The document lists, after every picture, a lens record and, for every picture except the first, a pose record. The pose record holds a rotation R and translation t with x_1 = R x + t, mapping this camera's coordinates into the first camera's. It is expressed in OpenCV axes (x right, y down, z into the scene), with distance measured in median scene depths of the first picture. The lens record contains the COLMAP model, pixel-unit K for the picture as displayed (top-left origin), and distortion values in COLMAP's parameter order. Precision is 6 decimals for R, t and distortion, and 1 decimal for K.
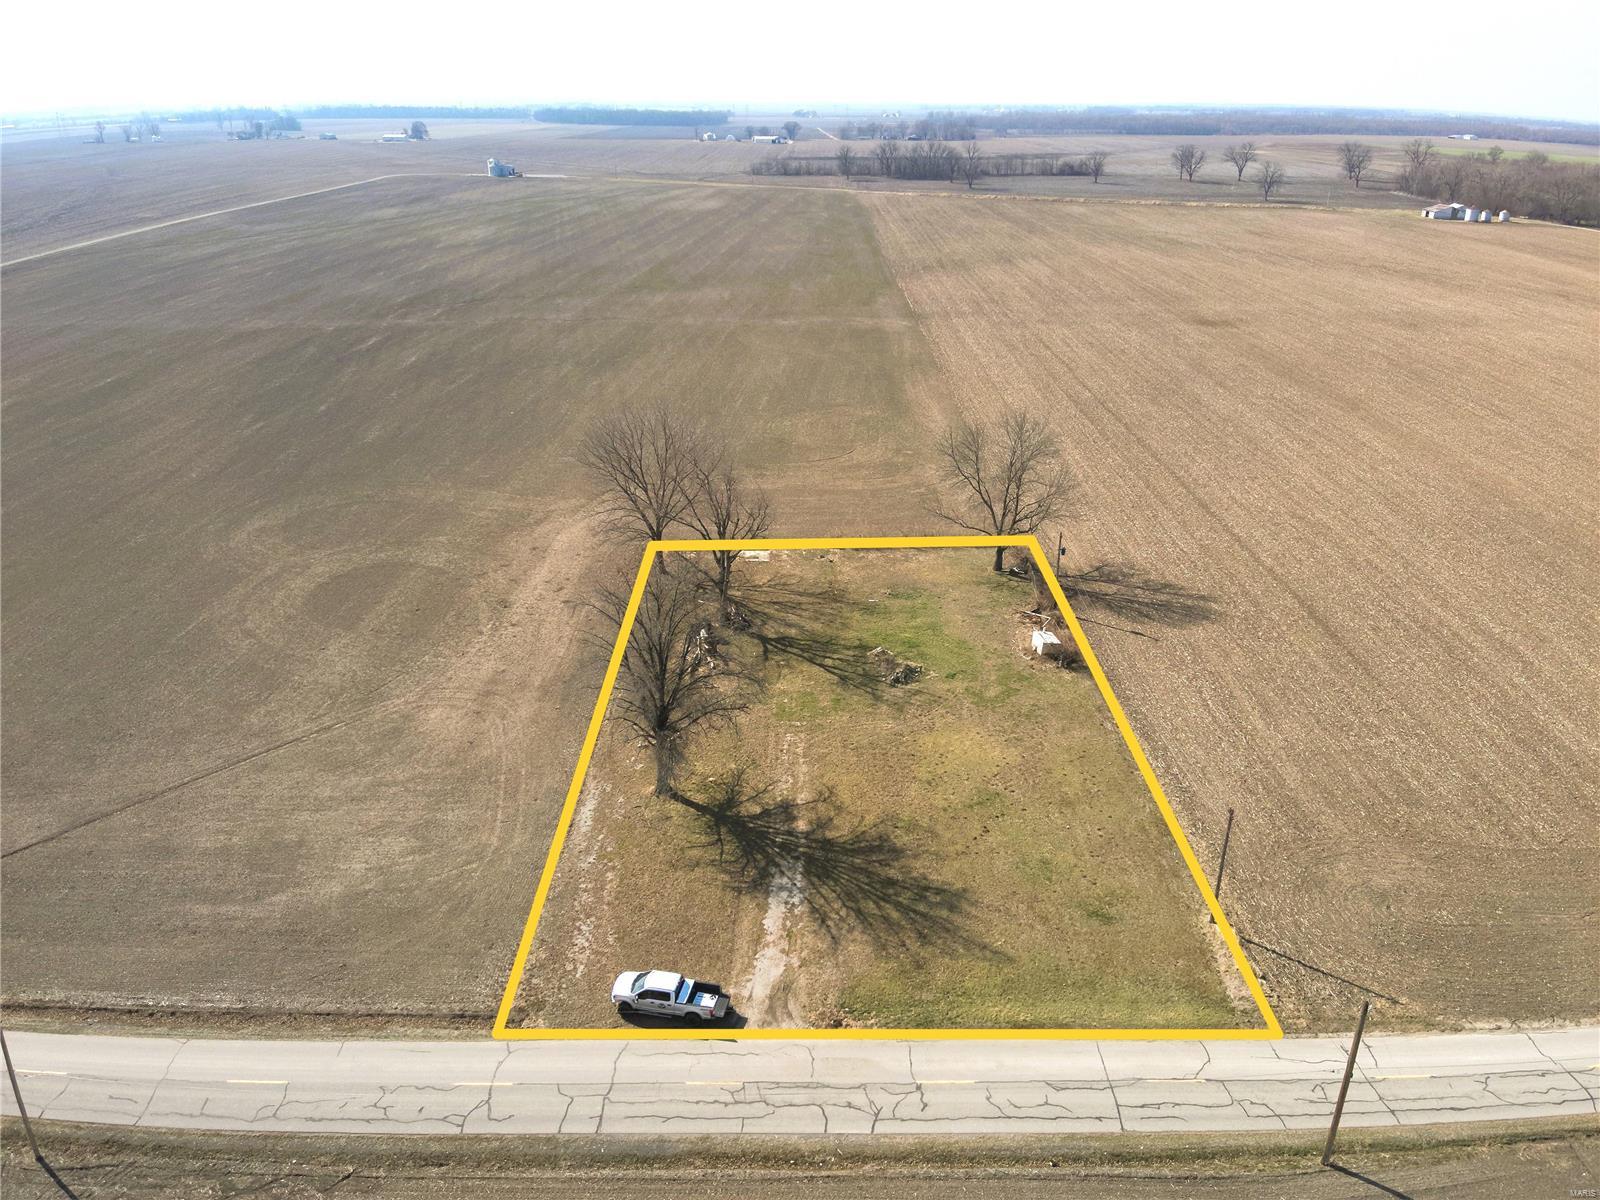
lens RADIAL K [[1149.1, 0, 803.7], [0, 1149.1, 603.2], [0, 0, 1]] dist [0.122753, -0.231133]
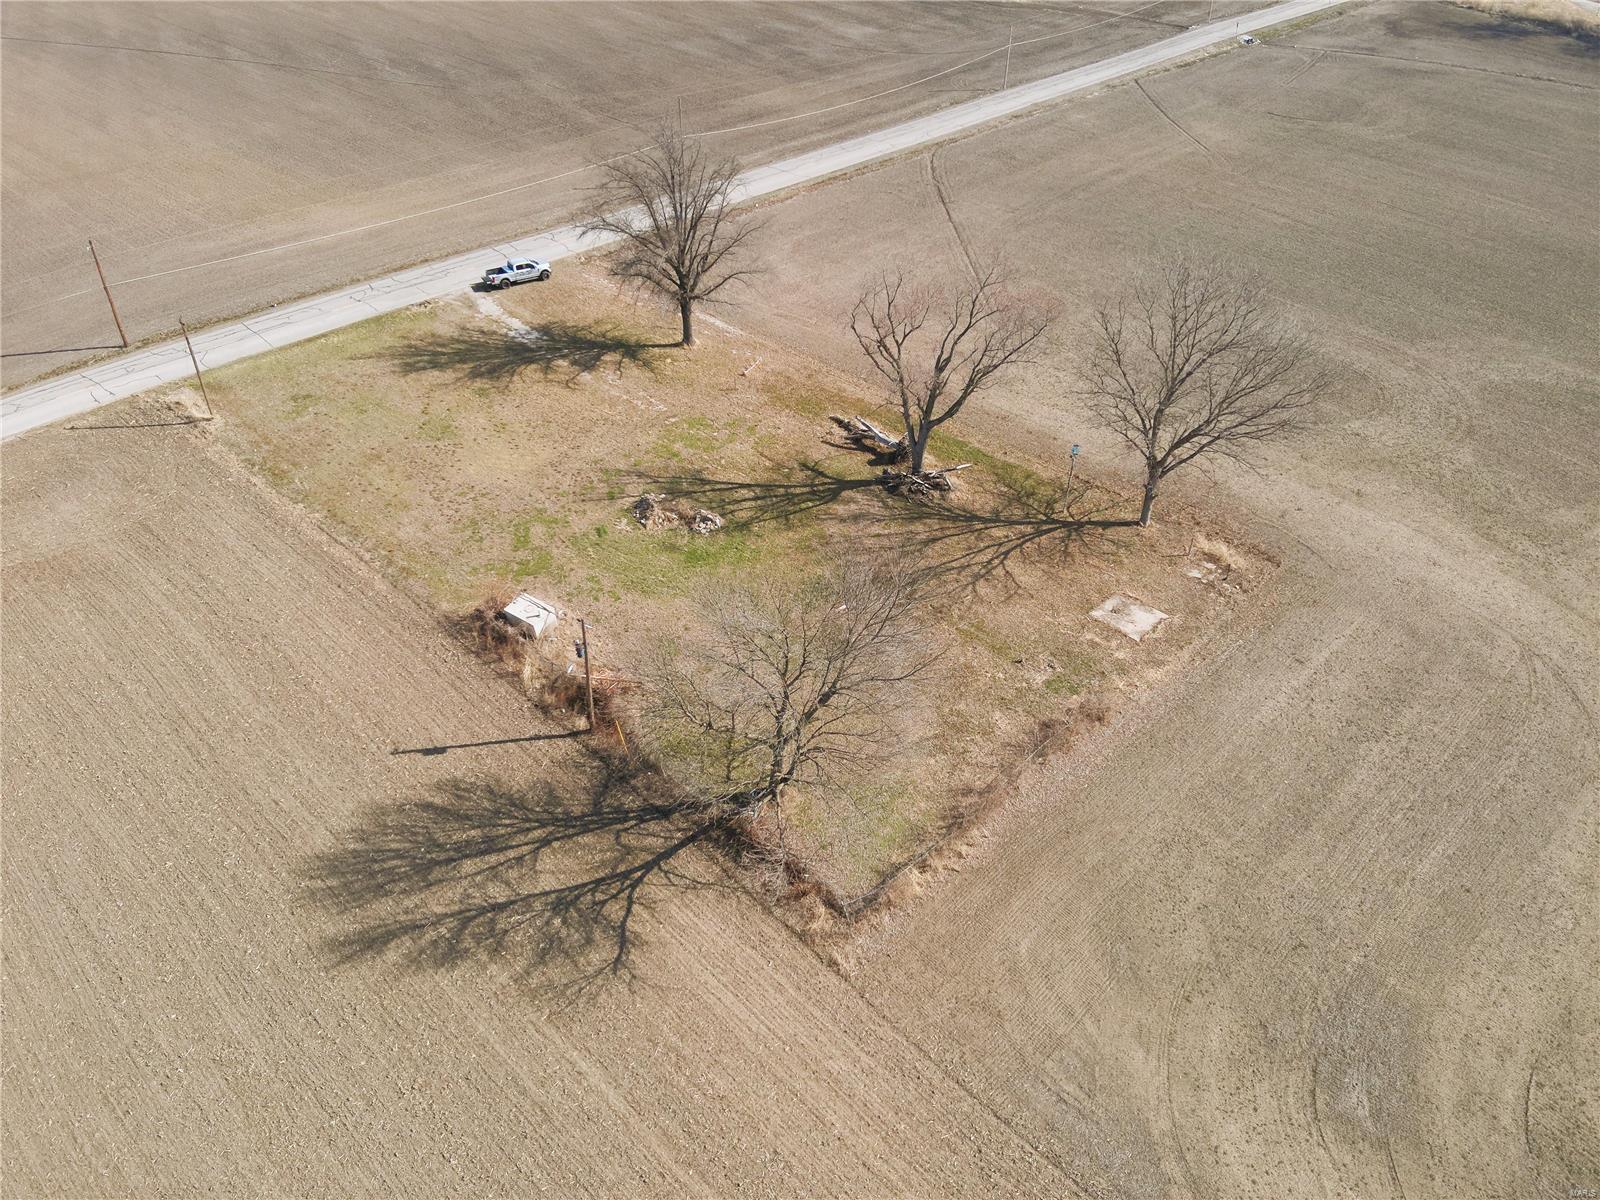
lens RADIAL K [[1149.1, 0, 803.7], [0, 1149.1, 603.2], [0, 0, 1]] dist [0.122753, -0.231133]
pose [[-0.703263, 0.430228, -0.565973, 0.725134], [-0.304595, 0.536991, 0.786678, -0.830538], [0.642373, 0.725634, -0.246600, 1.933509]]
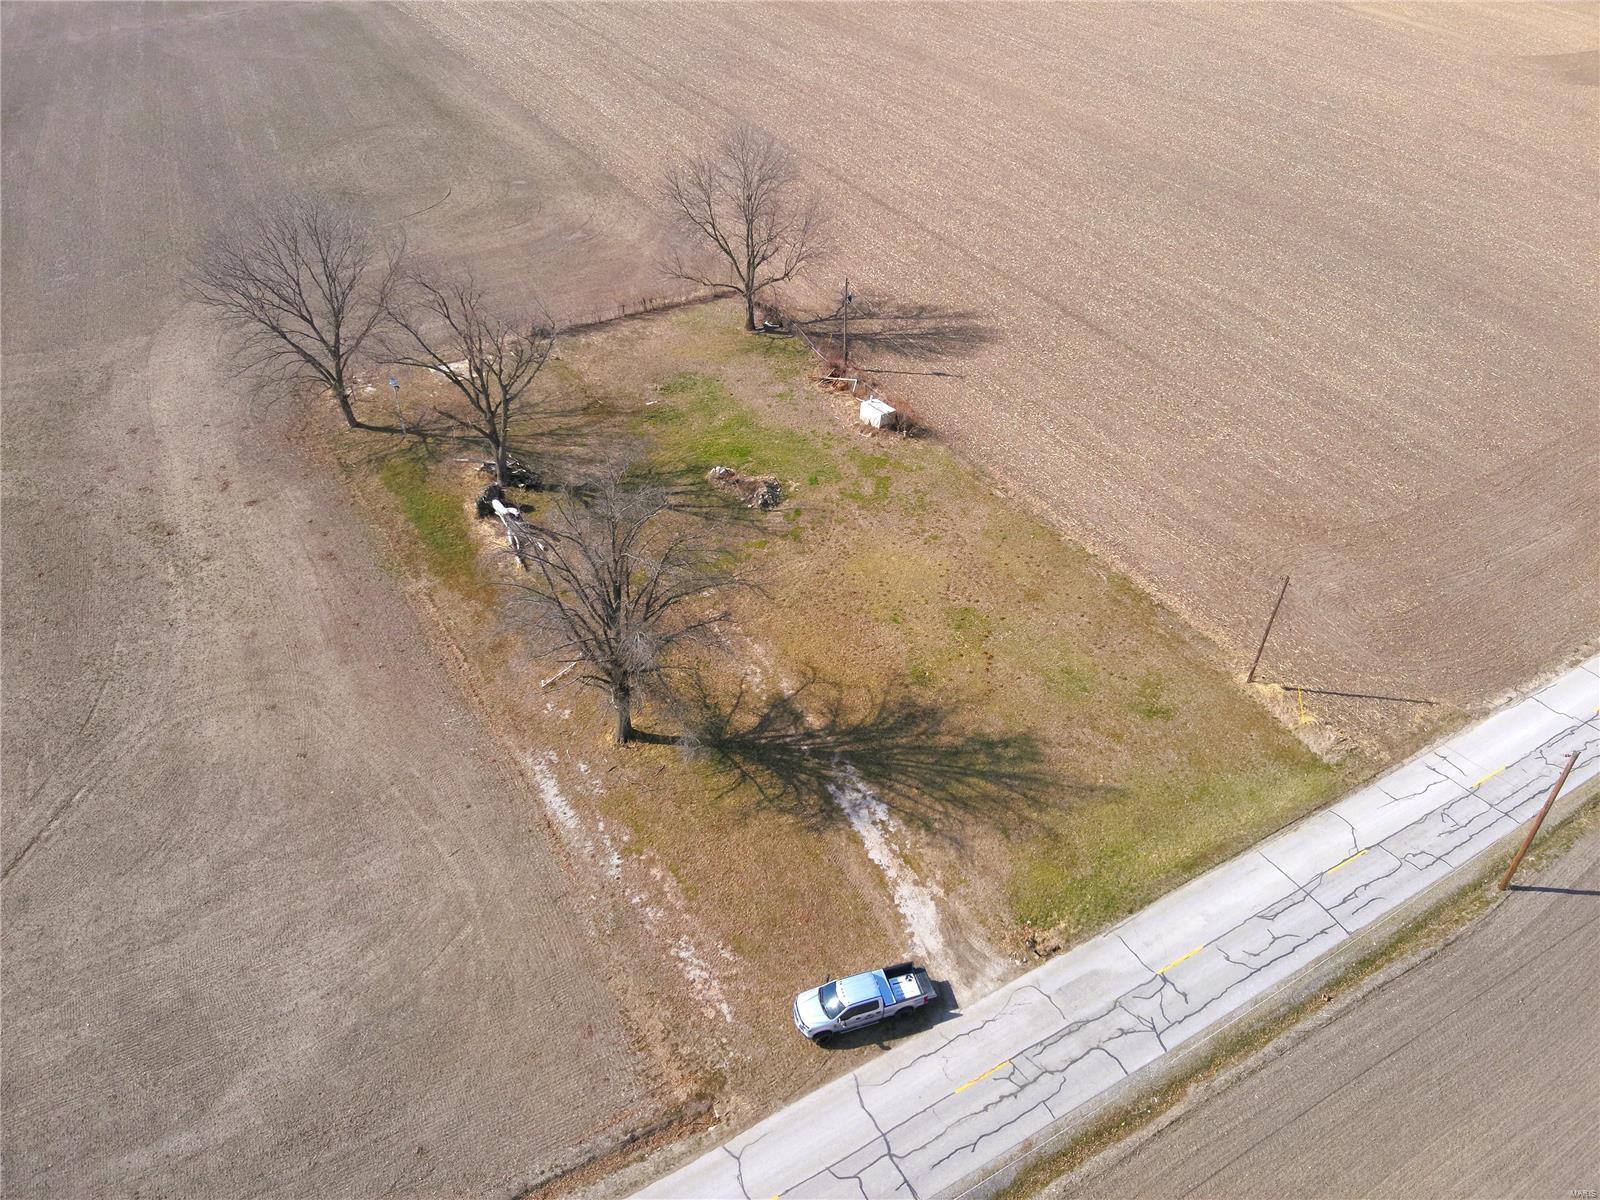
lens RADIAL K [[1149.1, 0, 803.7], [0, 1149.1, 603.2], [0, 0, 1]] dist [0.122753, -0.231133]
pose [[0.865596, -0.306568, 0.395928, -0.371980], [0.188145, 0.931864, 0.310212, -0.179085], [-0.464052, -0.194026, 0.864297, 0.339745]]
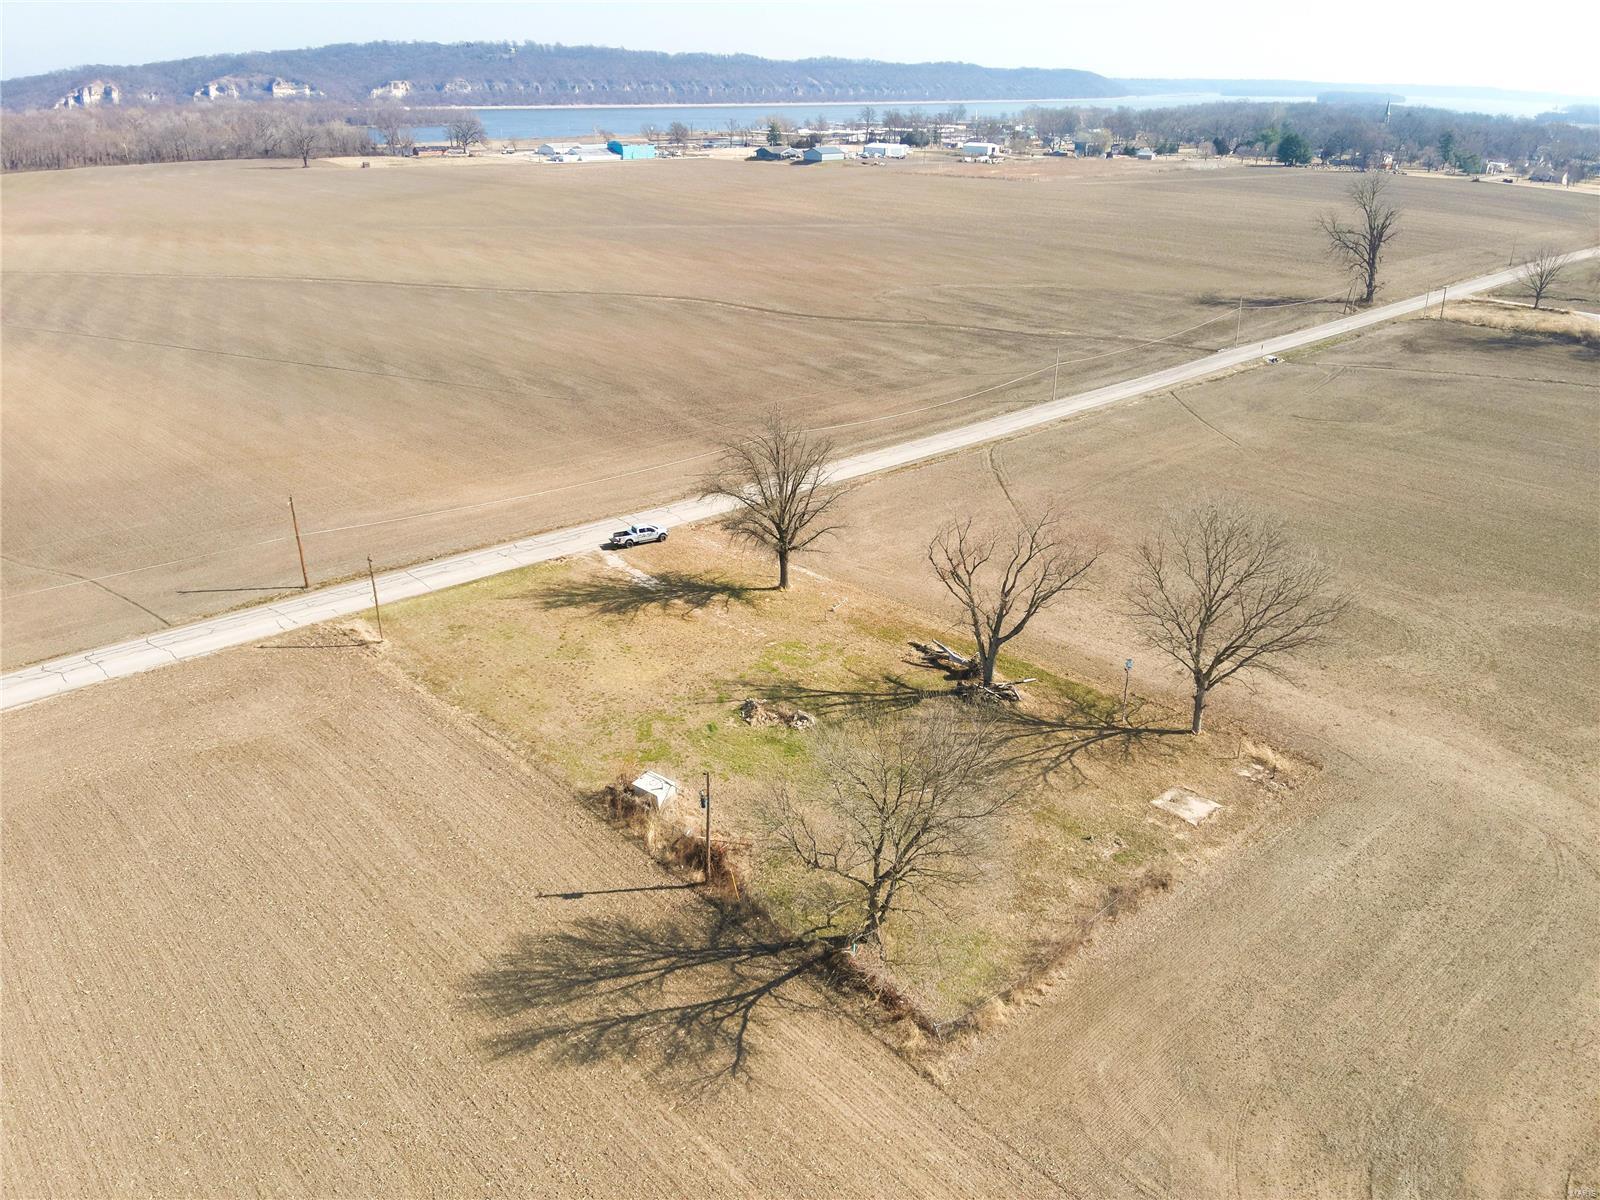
lens RADIAL K [[1149.1, 0, 803.7], [0, 1149.1, 603.2], [0, 0, 1]] dist [0.122753, -0.231133]
pose [[-0.739577, 0.265108, -0.618663, 0.885511], [-0.275850, 0.719036, 0.637883, -0.875022], [0.613949, 0.642421, -0.458653, 2.044462]]
